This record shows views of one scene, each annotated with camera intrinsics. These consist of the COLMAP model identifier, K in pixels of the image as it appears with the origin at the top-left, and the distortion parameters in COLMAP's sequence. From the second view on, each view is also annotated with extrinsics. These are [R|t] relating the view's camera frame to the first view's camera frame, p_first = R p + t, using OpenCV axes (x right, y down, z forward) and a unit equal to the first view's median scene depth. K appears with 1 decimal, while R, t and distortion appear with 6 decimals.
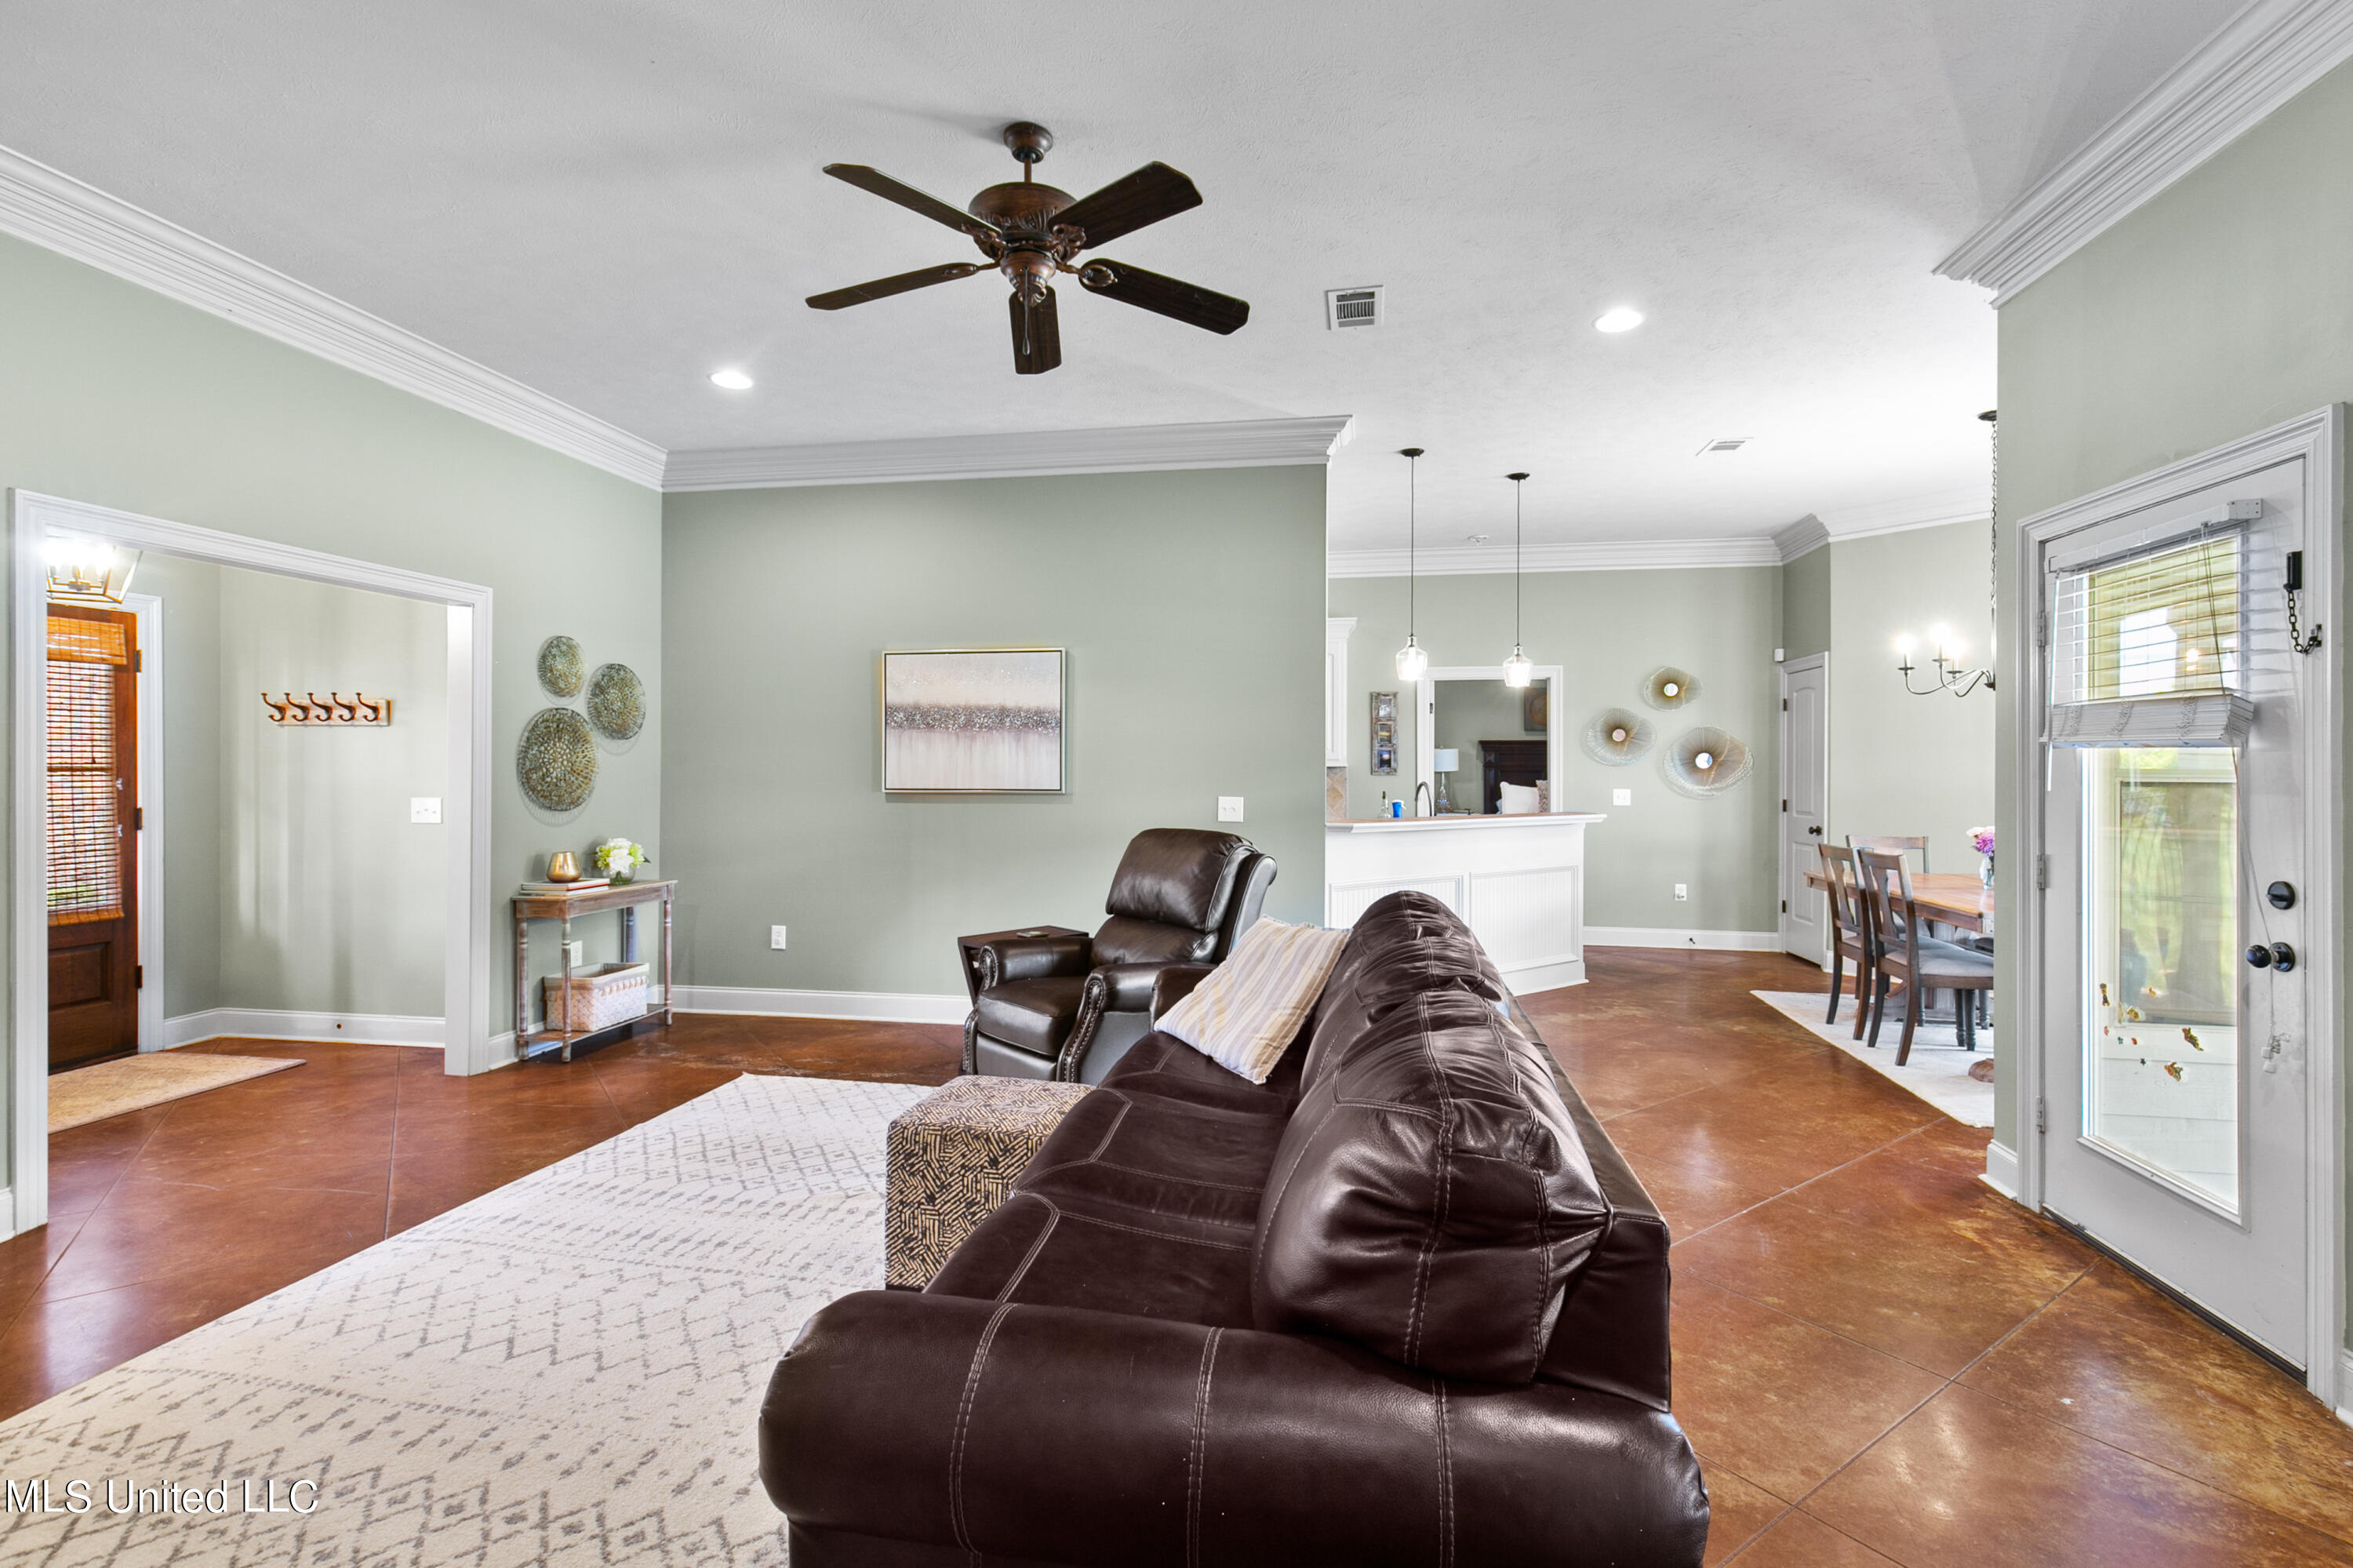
lens RADIAL K [[1081.4, 0, 1156.3], [0, 1081.4, 776.4], [0, 0, 1]] dist [0.010979, -0.003550]
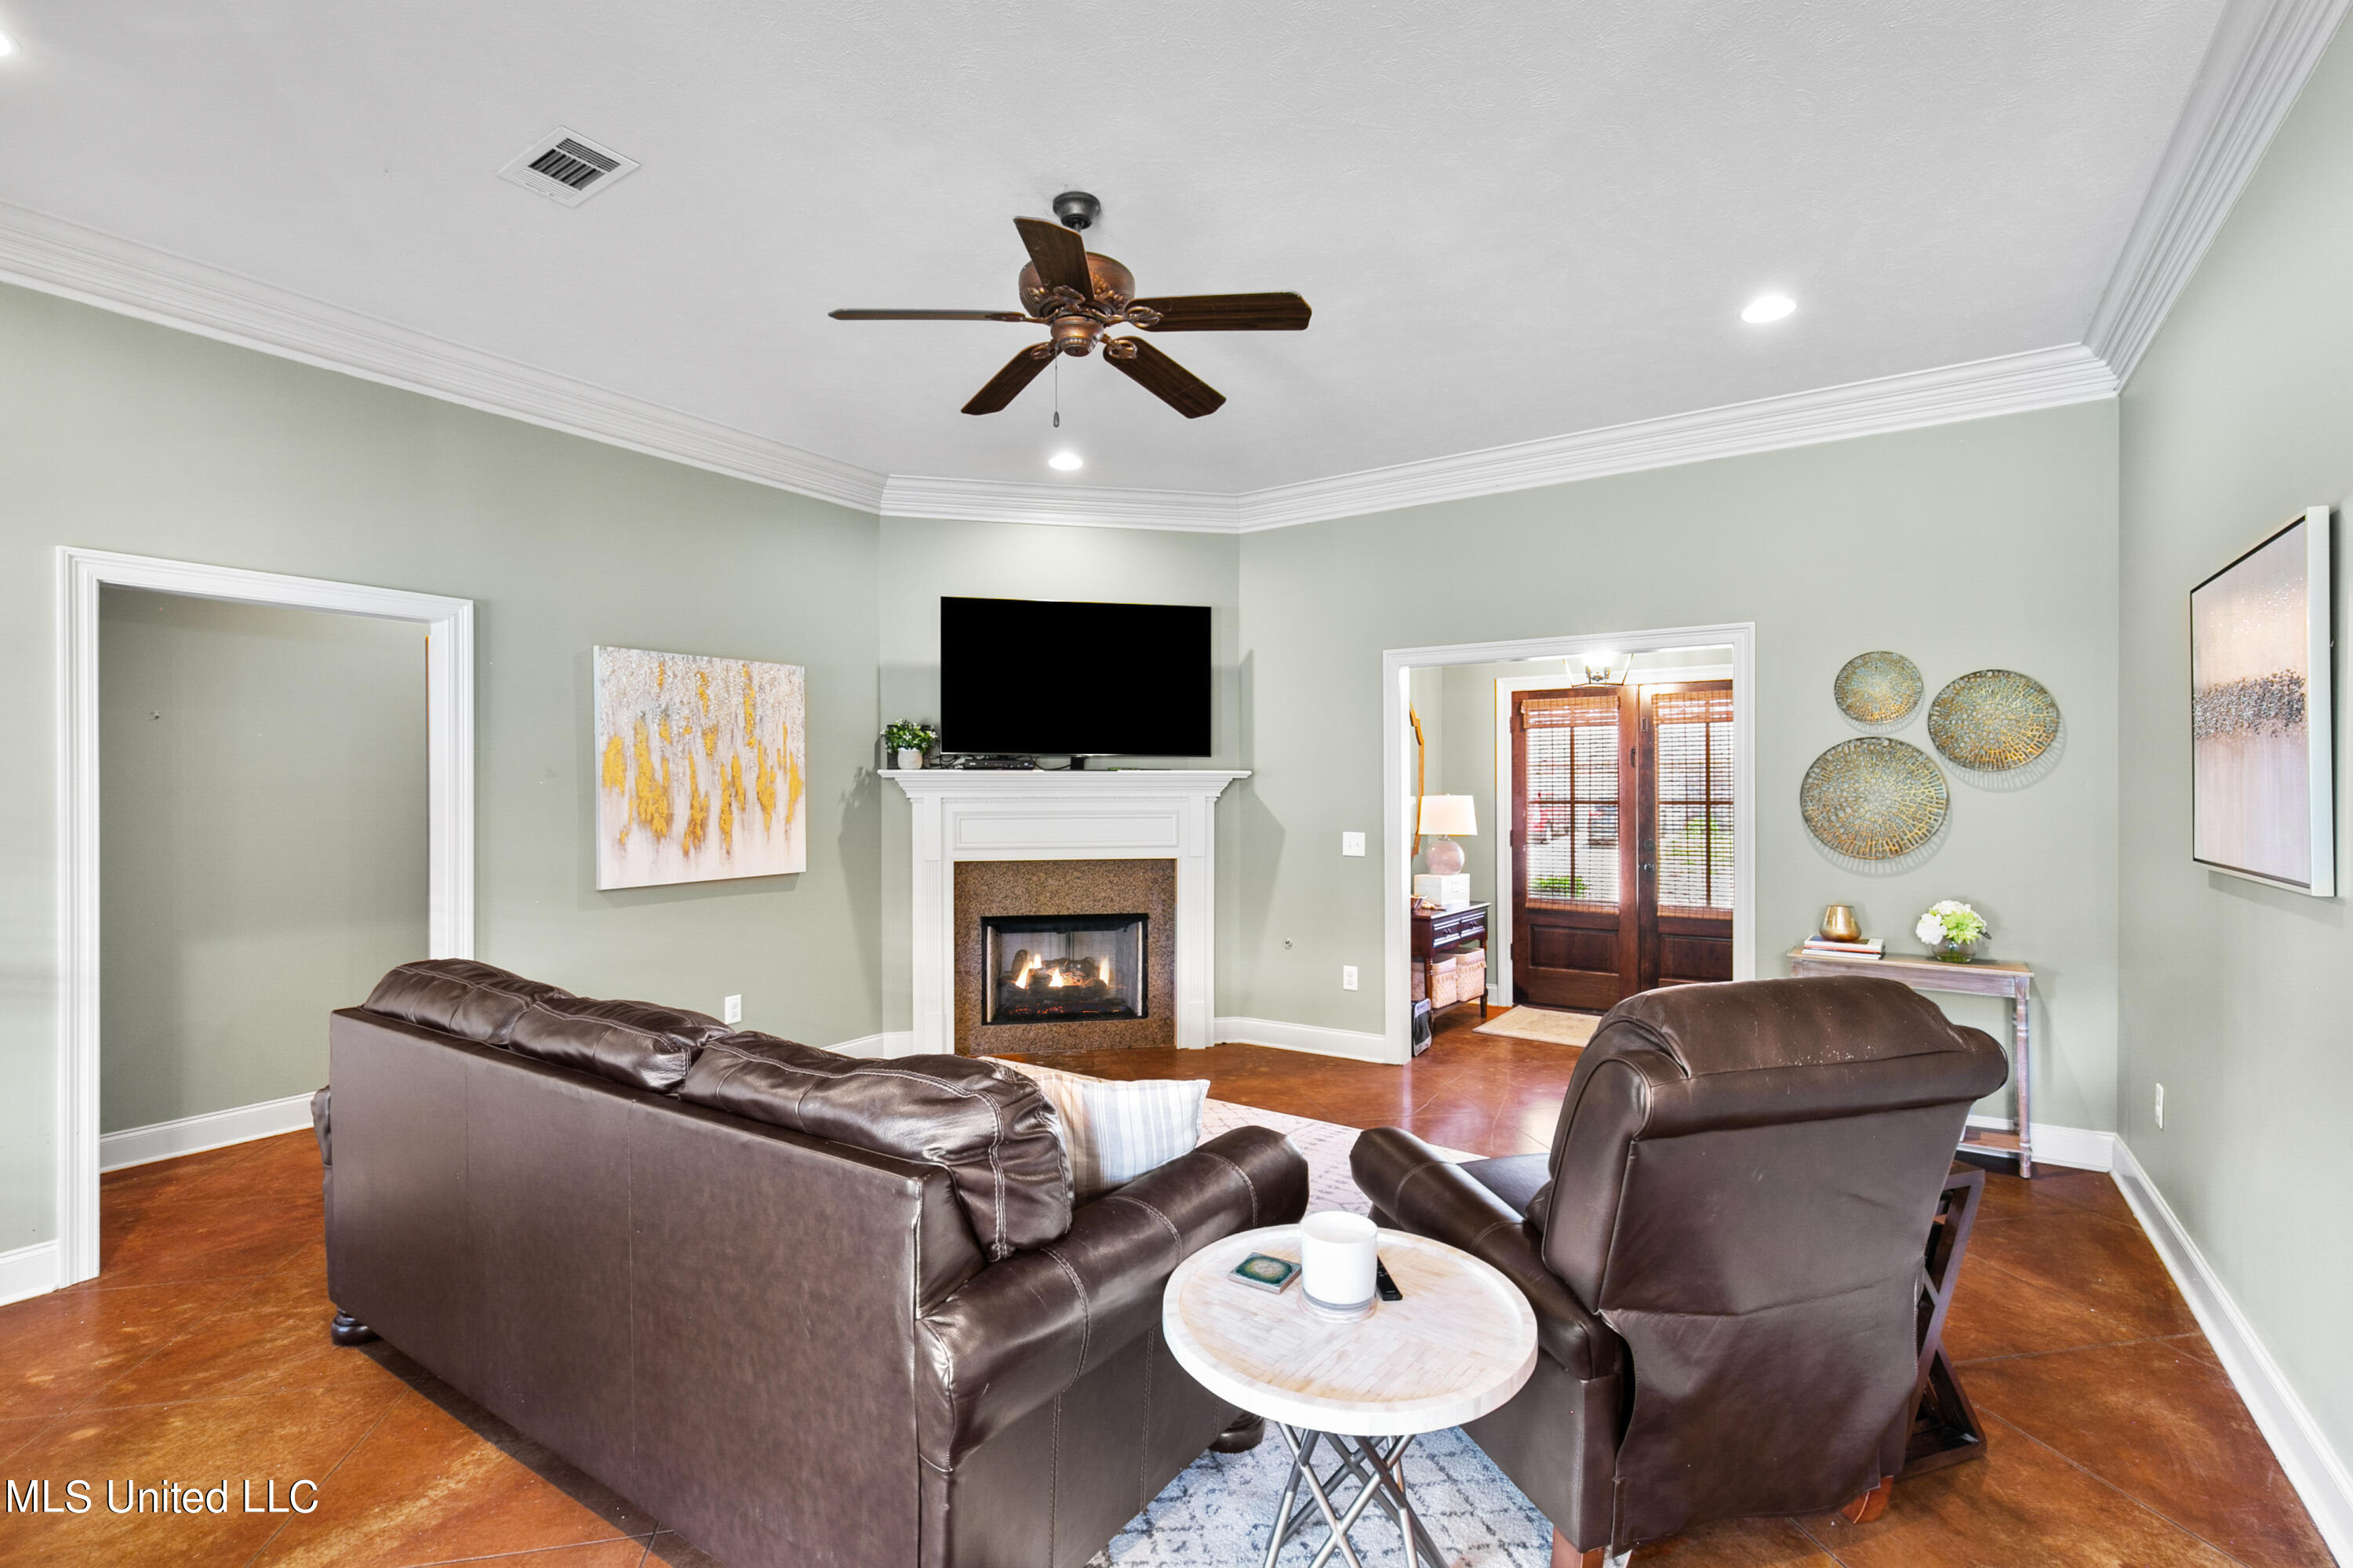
lens RADIAL K [[1081.4, 0, 1162.0], [0, 1081.4, 793.1], [0, 0, 1]] dist [0.010979, -0.003550]
pose [[-0.391946, 0.001698, -0.919987, 0.784084], [-0.004319, 0.999984, 0.003685, -0.037130], [0.919978, 0.005418, -0.391932, 1.422023]]
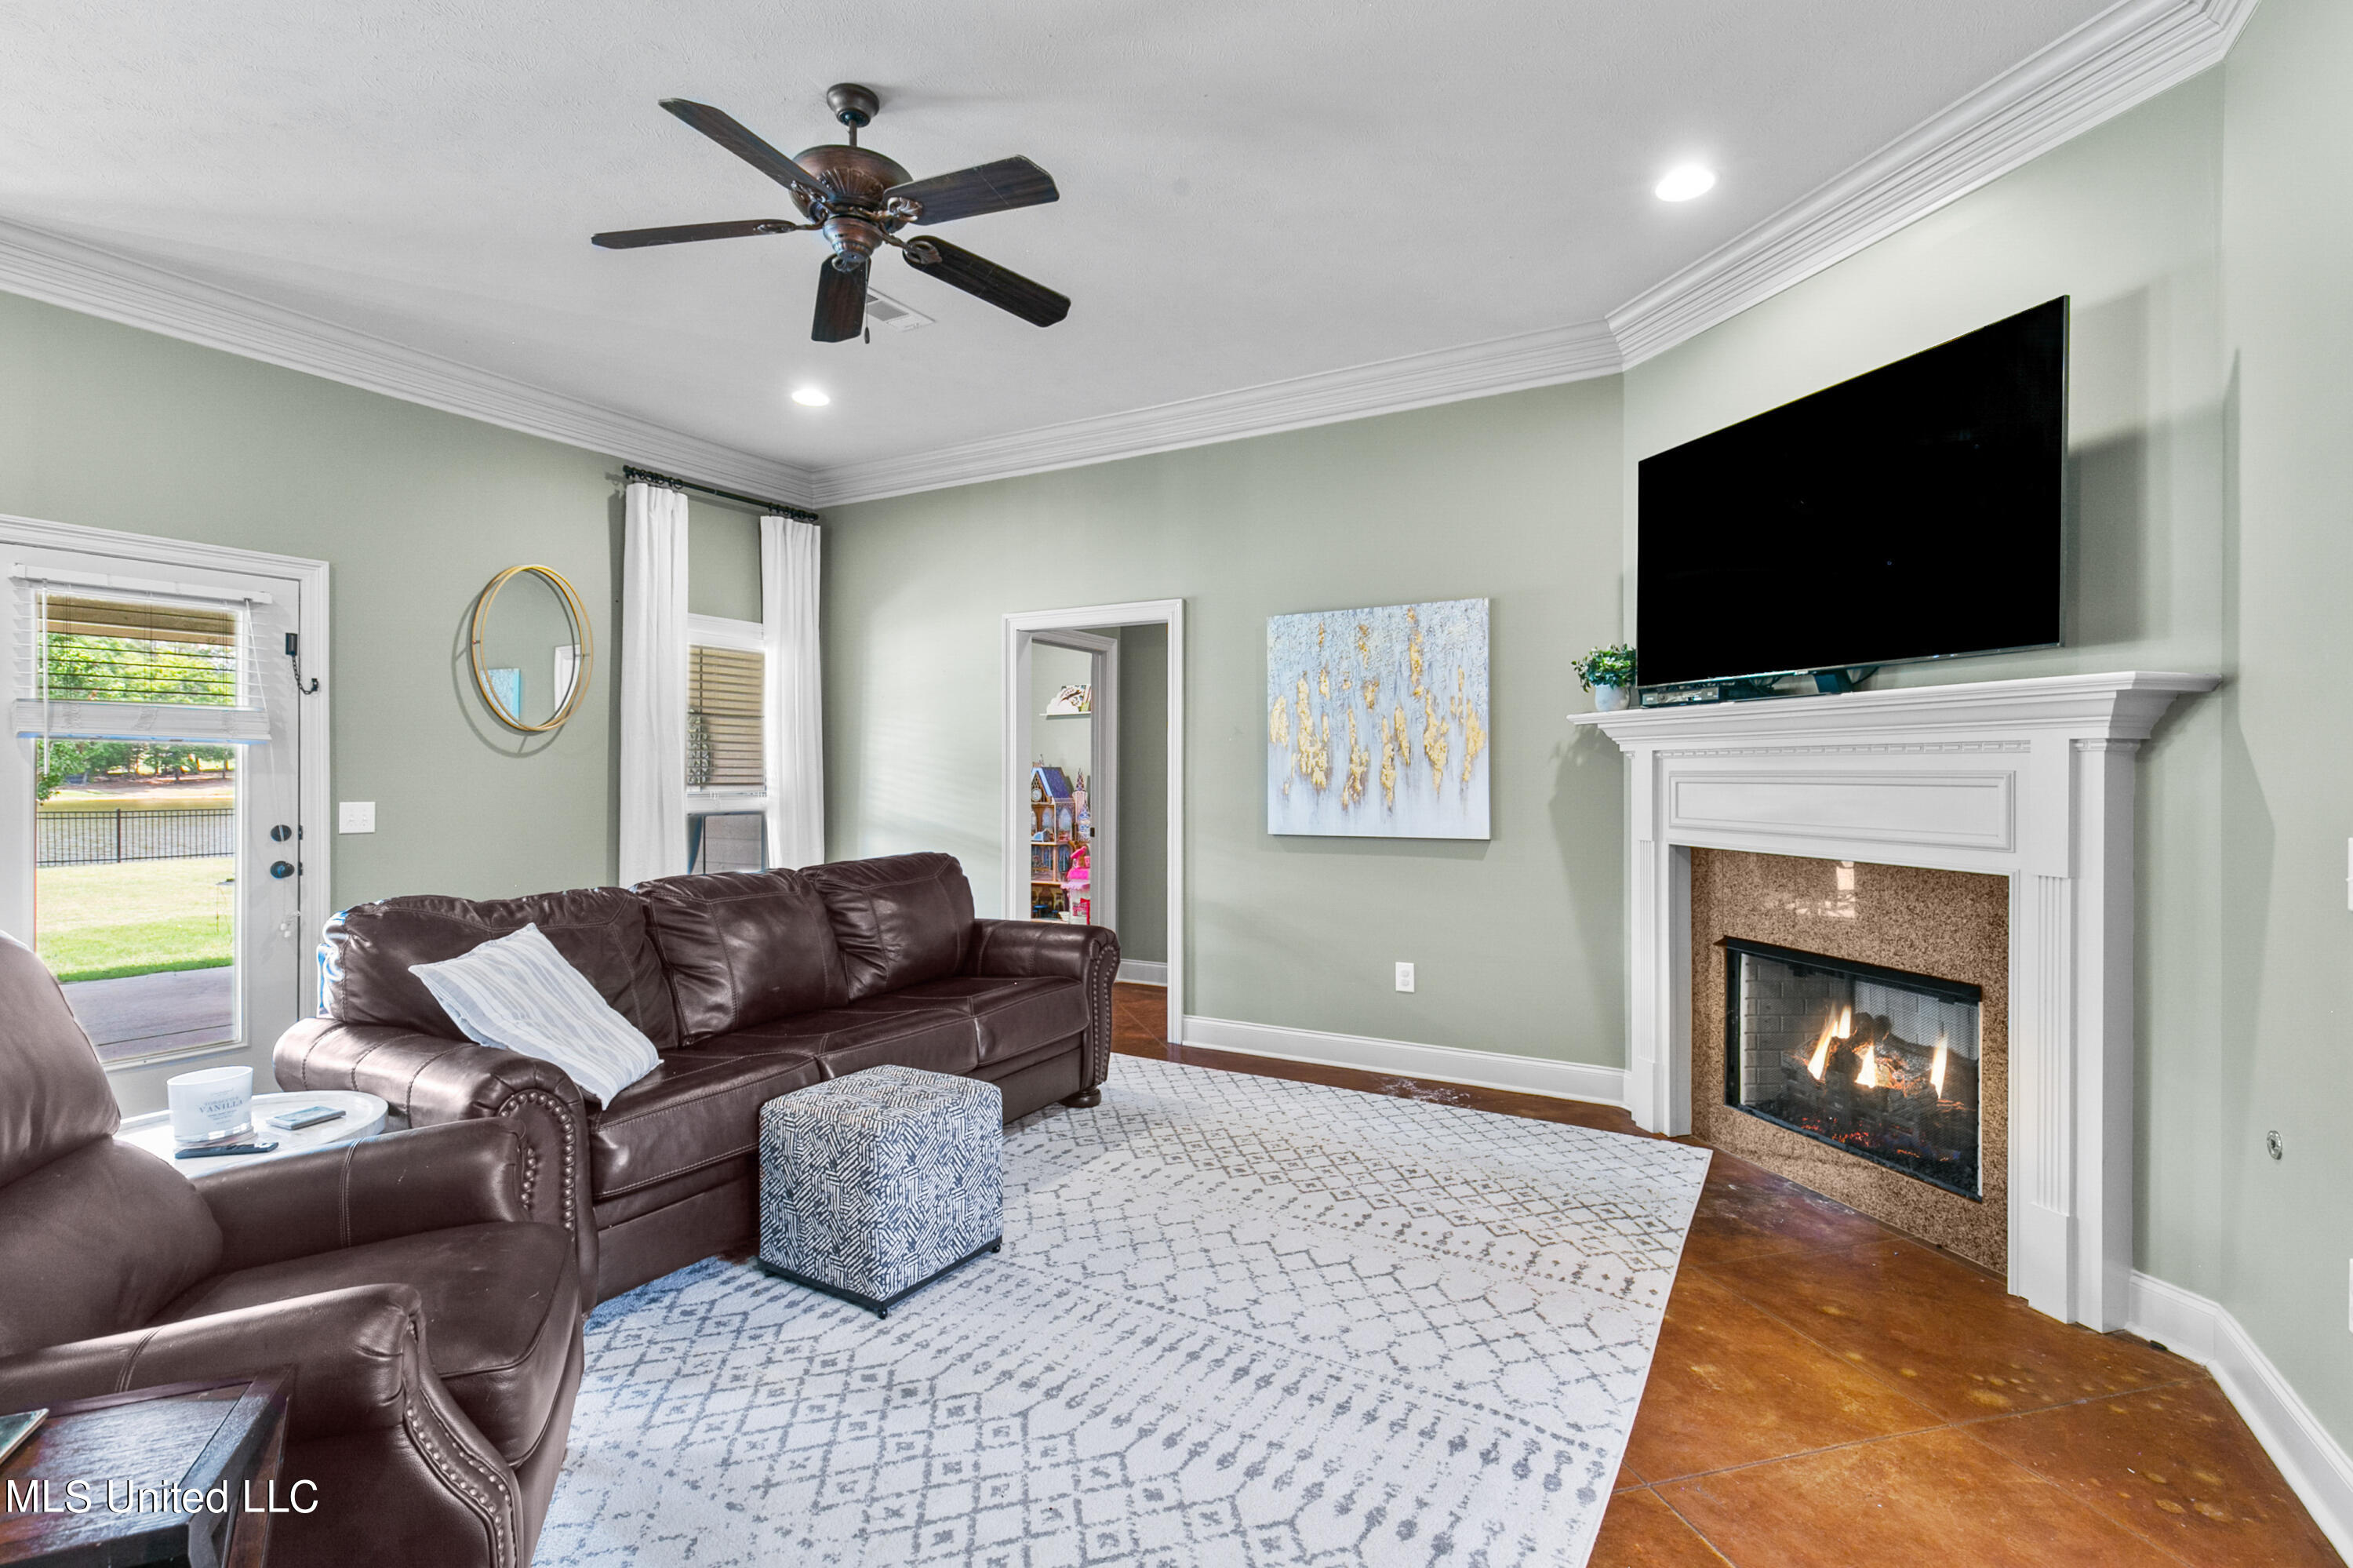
lens RADIAL K [[1081.4, 0, 1161.4], [0, 1081.4, 781.2], [0, 0, 1]] dist [0.010979, -0.003550]
pose [[-0.945369, -0.007877, 0.325907, -0.671042], [-0.003350, 0.999890, 0.014450, -0.000465], [-0.325985, 0.012569, -0.945291, 1.760581]]
